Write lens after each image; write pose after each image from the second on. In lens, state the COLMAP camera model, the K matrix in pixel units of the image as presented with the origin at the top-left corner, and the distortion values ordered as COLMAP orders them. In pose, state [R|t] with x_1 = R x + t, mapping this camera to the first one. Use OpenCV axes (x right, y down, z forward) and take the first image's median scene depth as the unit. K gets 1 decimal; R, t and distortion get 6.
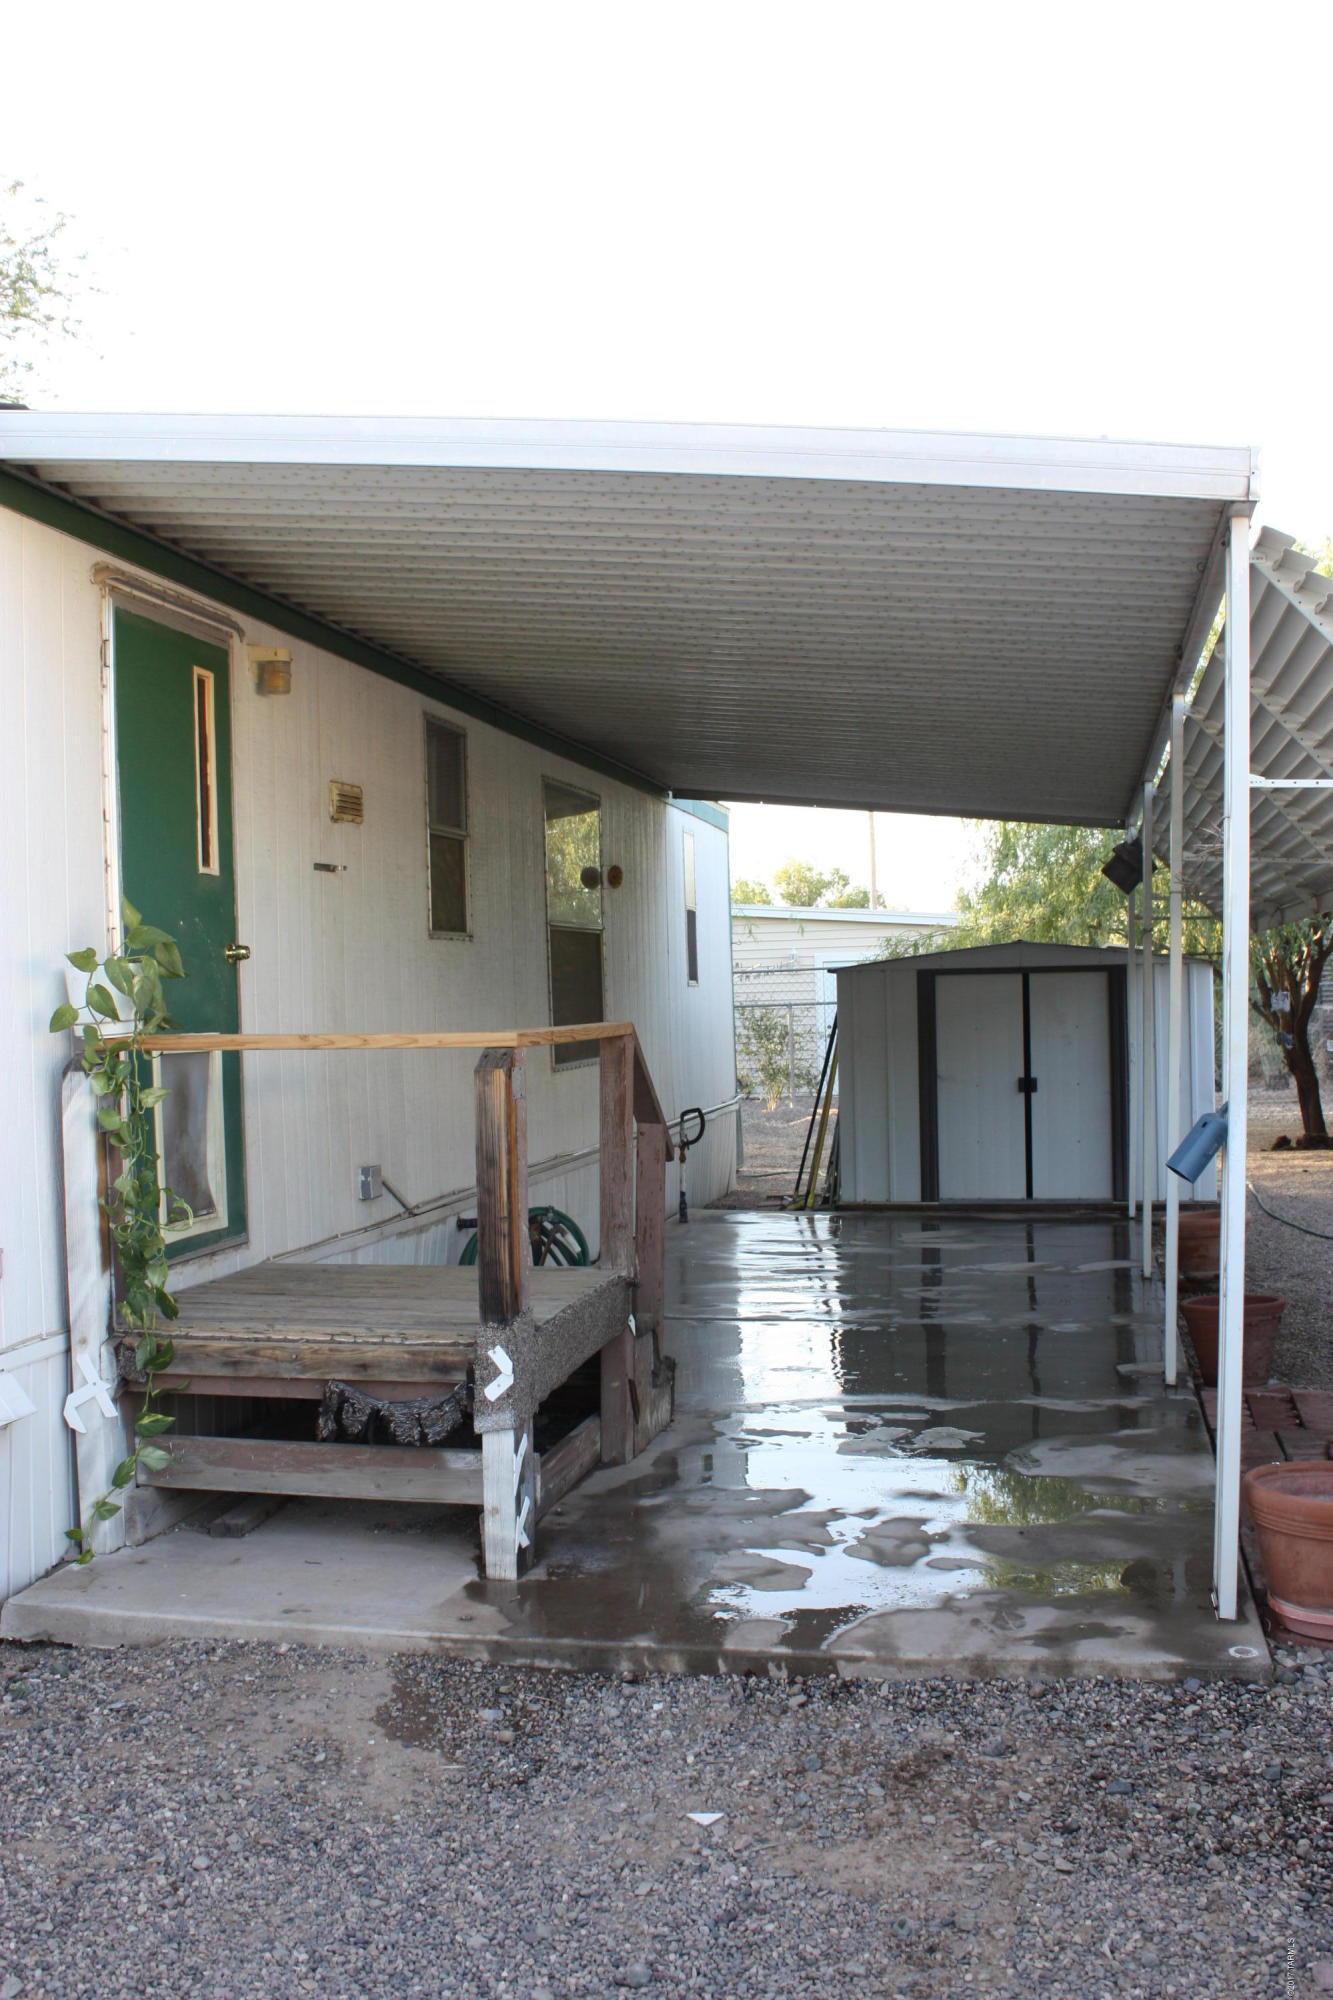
lens RADIAL K [[1919.4, 0, 666.5], [0, 1919.4, 1000.0], [0, 0, 1]] dist [-0.147464, 0.137513]
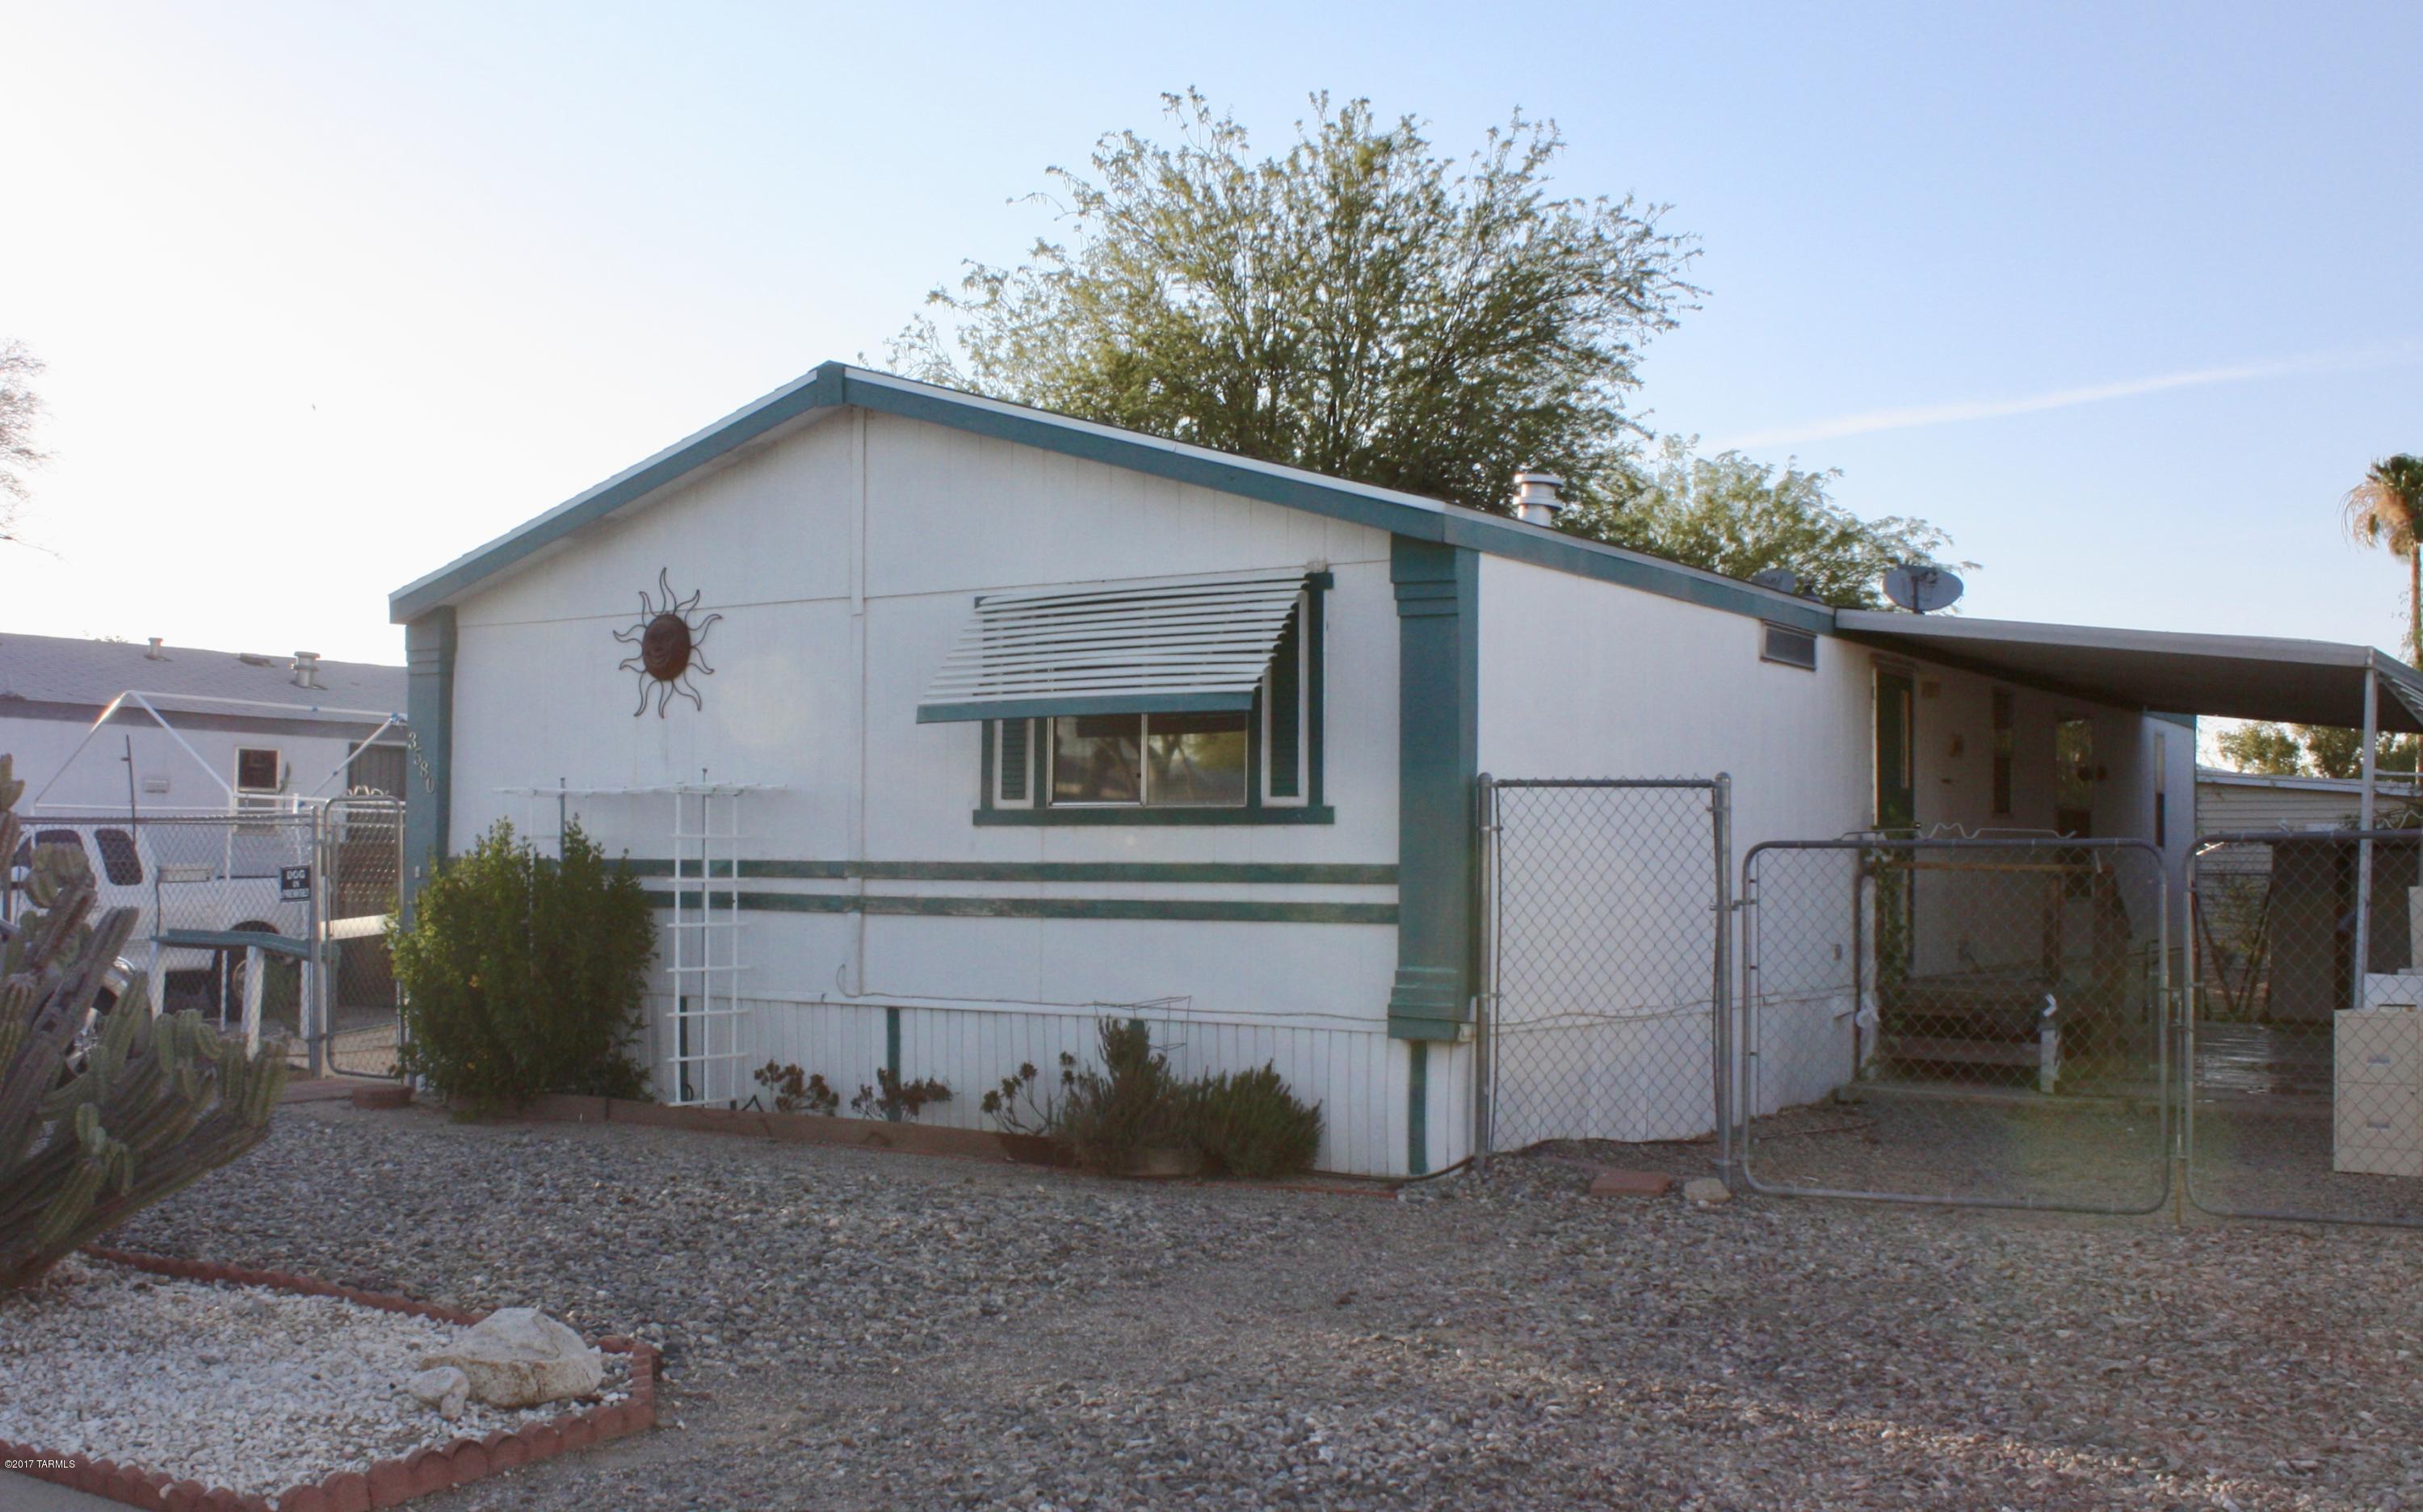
lens RADIAL K [[2408.6, 0, 1211.4], [0, 2408.6, 862.1], [0, 0, 1]] dist [-0.088389, -0.003450]
pose [[0.928887, 0.032033, -0.368976, 0.032018], [-0.031200, 0.999479, 0.008227, 0.022238], [0.369047, 0.003870, 0.929403, -2.187770]]
